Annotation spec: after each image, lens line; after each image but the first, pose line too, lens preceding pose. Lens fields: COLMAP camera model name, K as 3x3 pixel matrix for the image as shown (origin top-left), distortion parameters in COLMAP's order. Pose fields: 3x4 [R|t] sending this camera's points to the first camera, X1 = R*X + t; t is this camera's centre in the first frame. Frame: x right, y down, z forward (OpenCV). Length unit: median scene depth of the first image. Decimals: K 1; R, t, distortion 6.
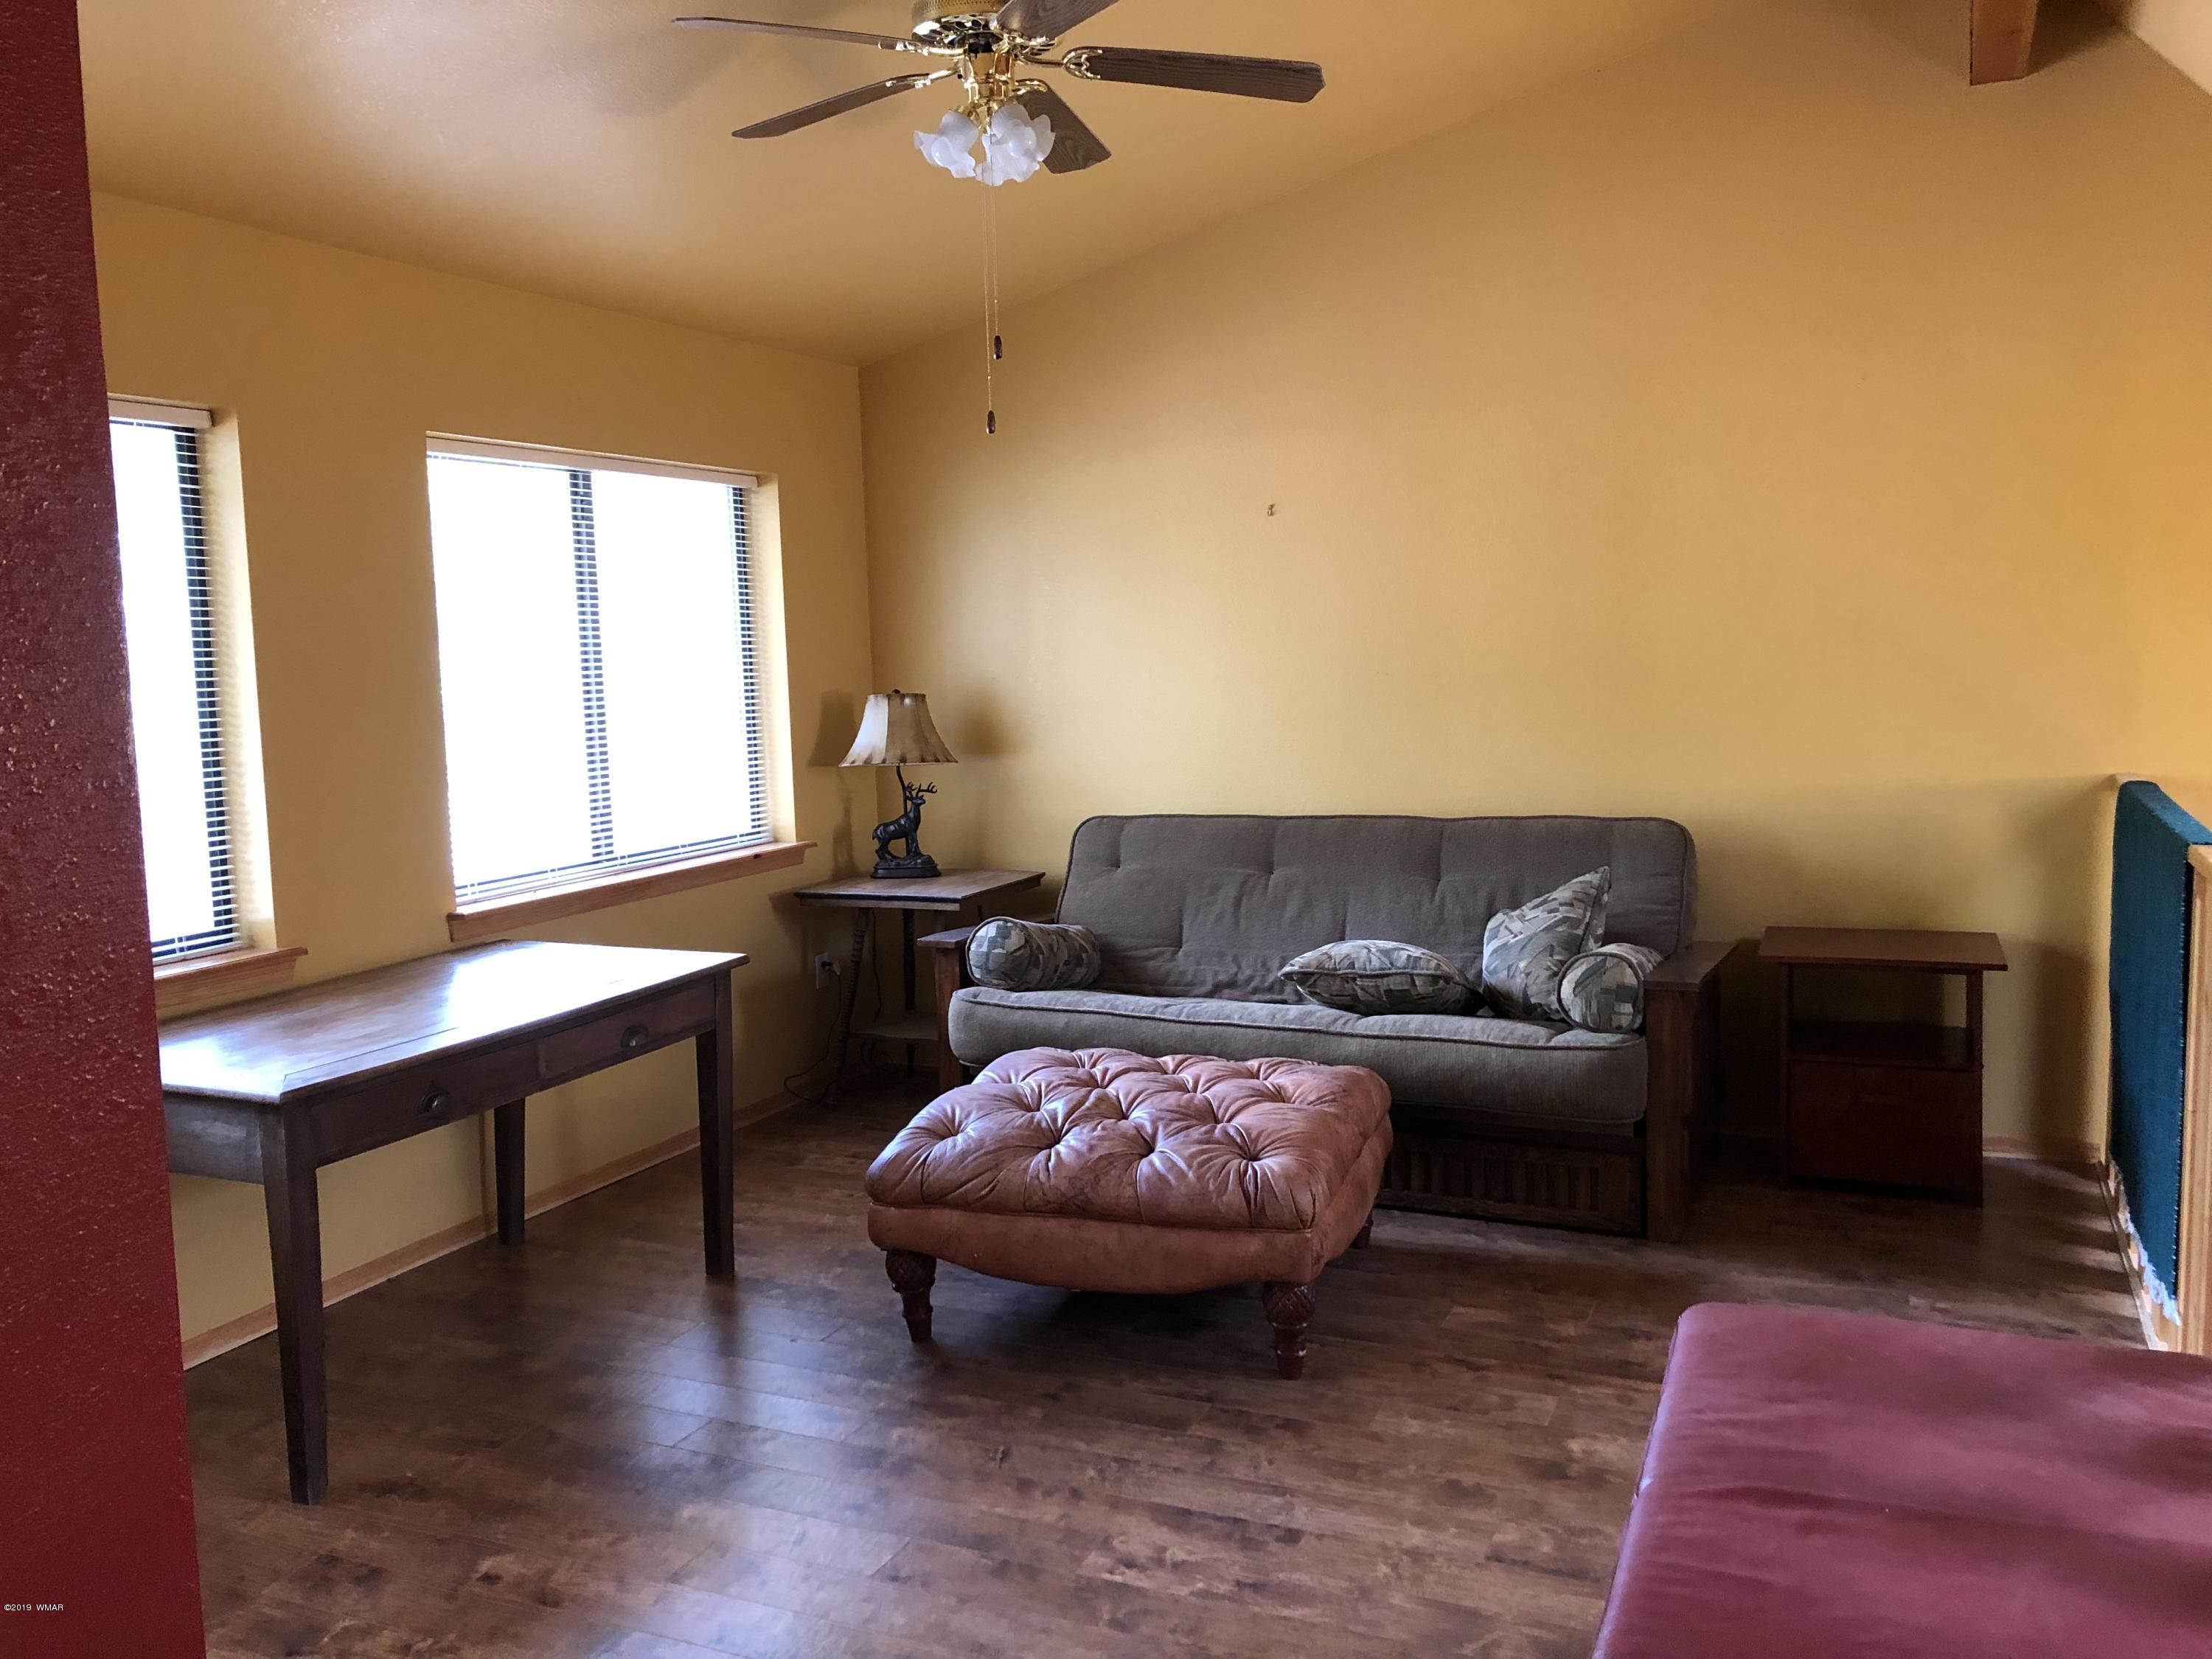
lens RADIAL K [[1805.1, 0, 1090.5], [0, 1805.1, 834.5], [0, 0, 1]] dist [0.042447, -0.049541]
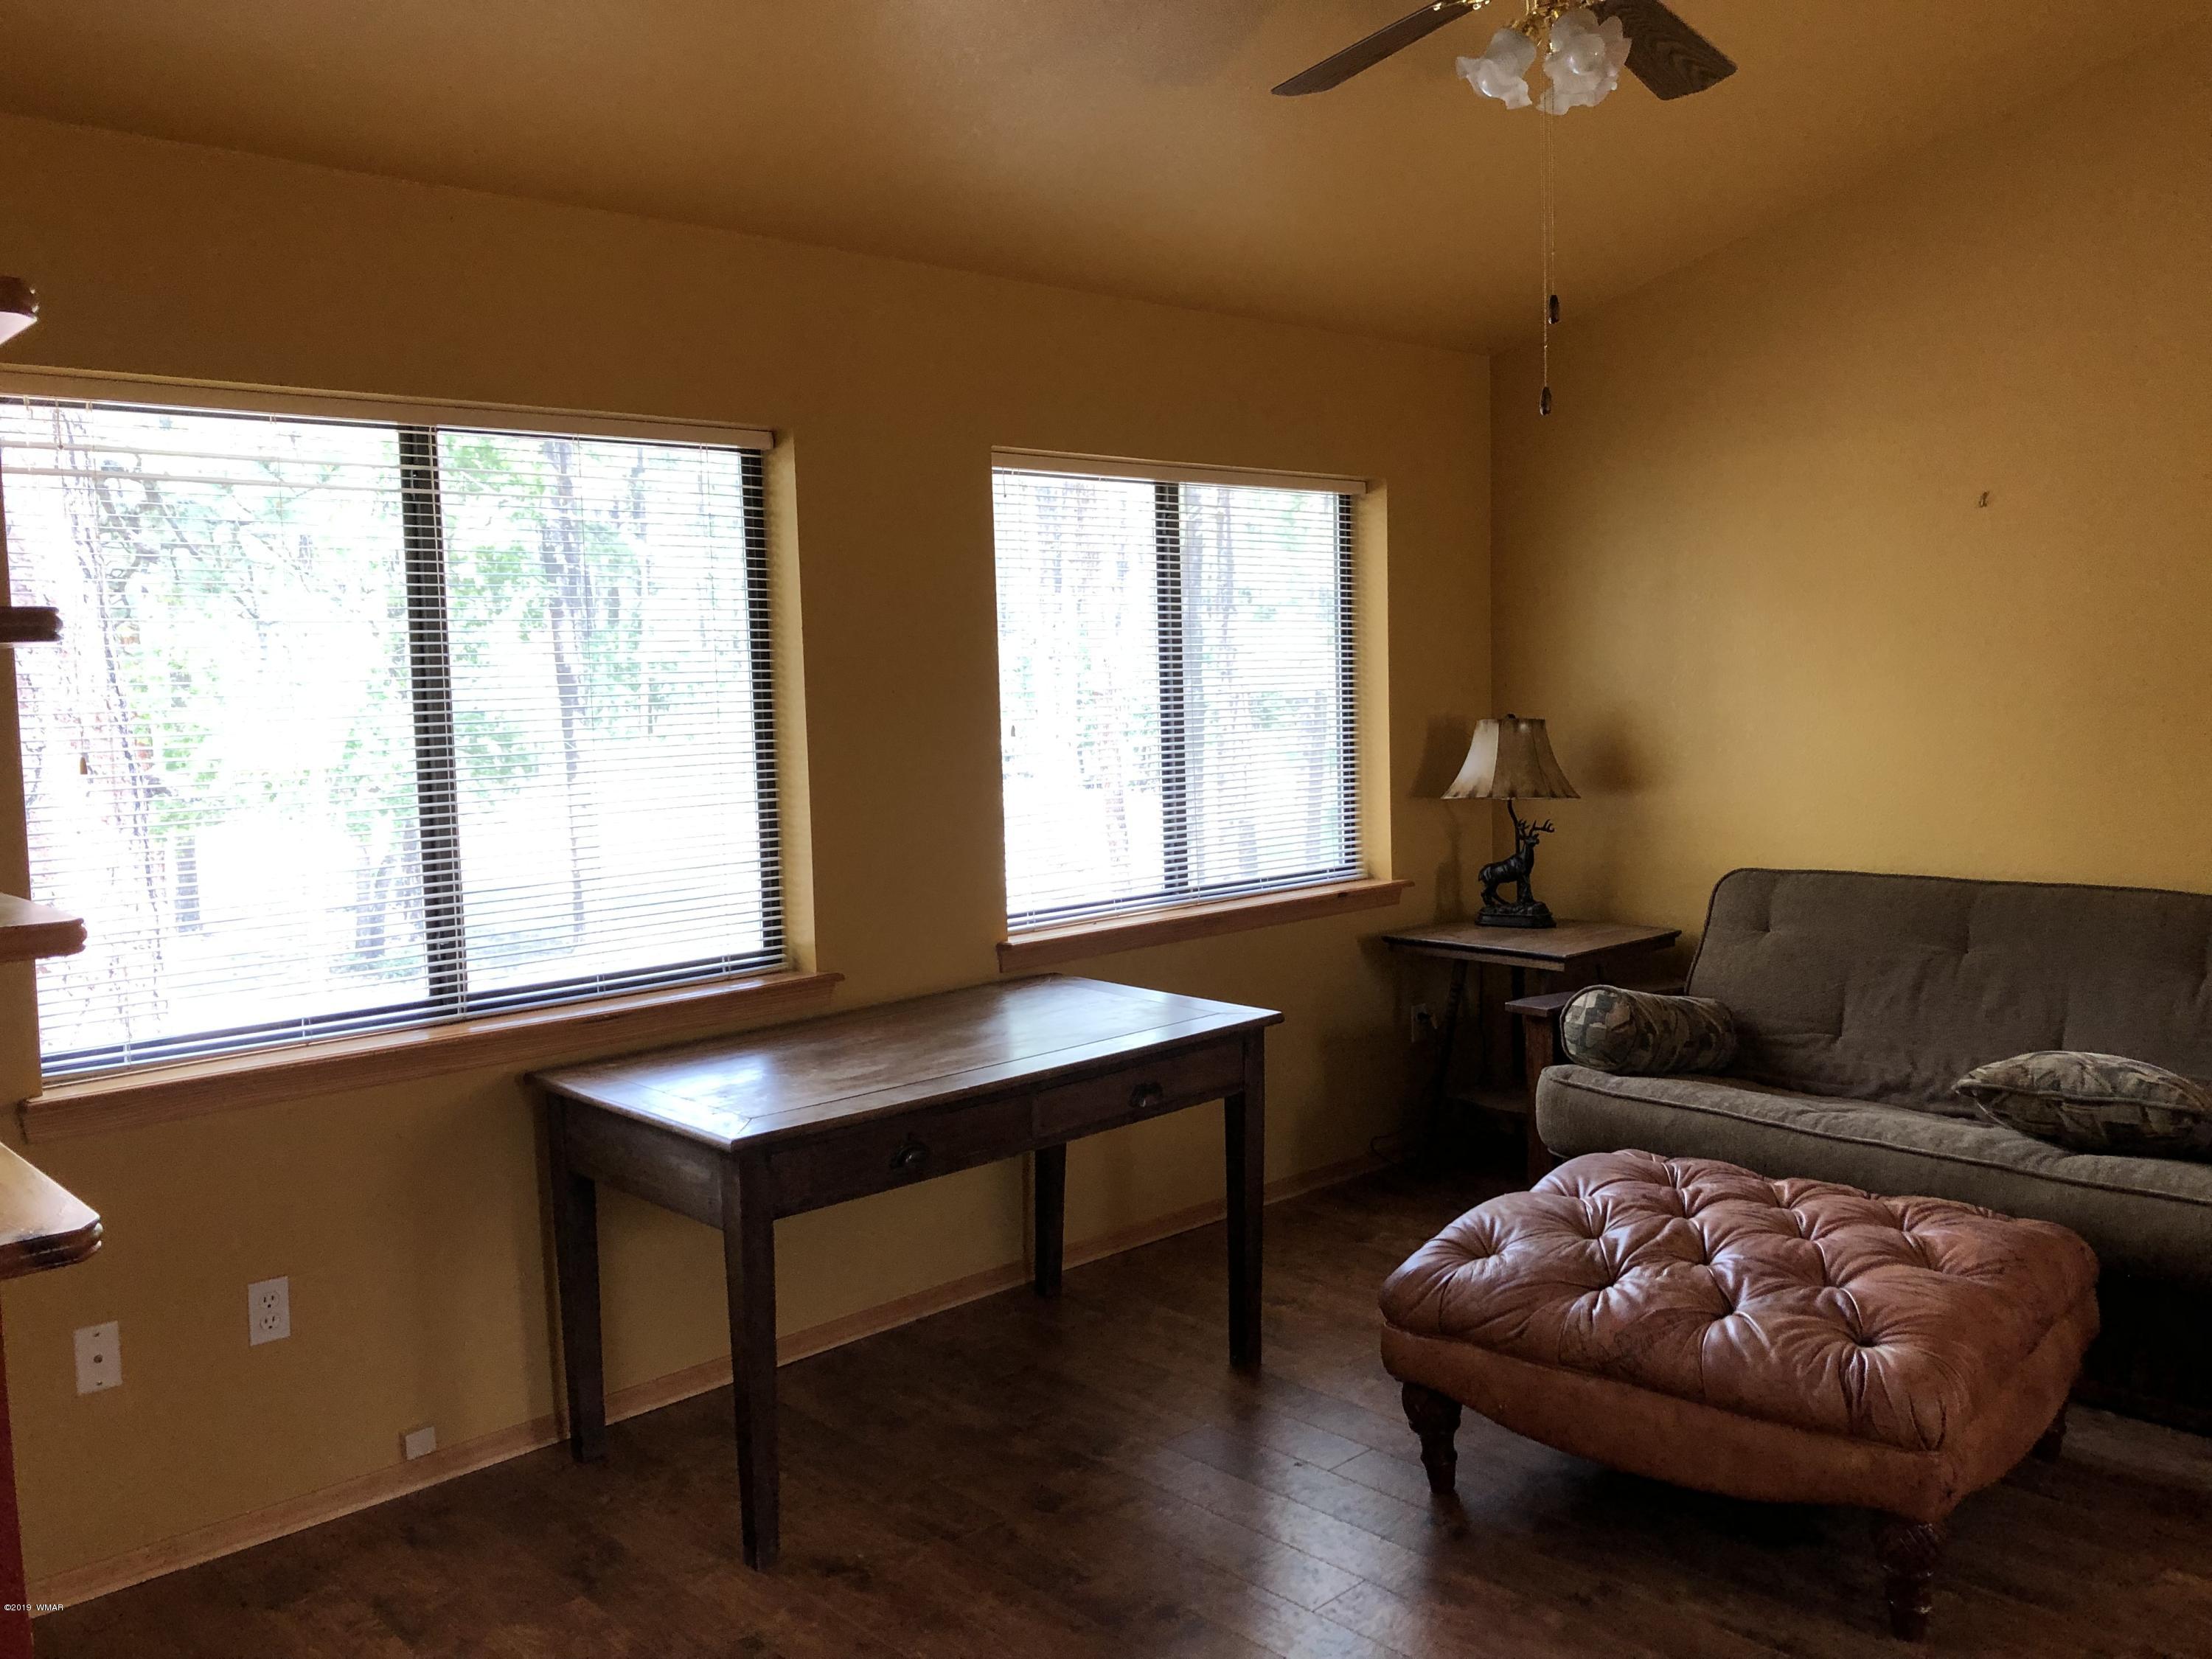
lens RADIAL K [[1805.1, 0, 1126.4], [0, 1805.1, 816.0], [0, 0, 1]] dist [0.042447, -0.049541]
pose [[0.926295, 0.037848, -0.374893, 0.073689], [-0.043369, 0.999039, -0.006297, -0.023378], [0.374294, 0.022091, 0.927047, 0.148542]]
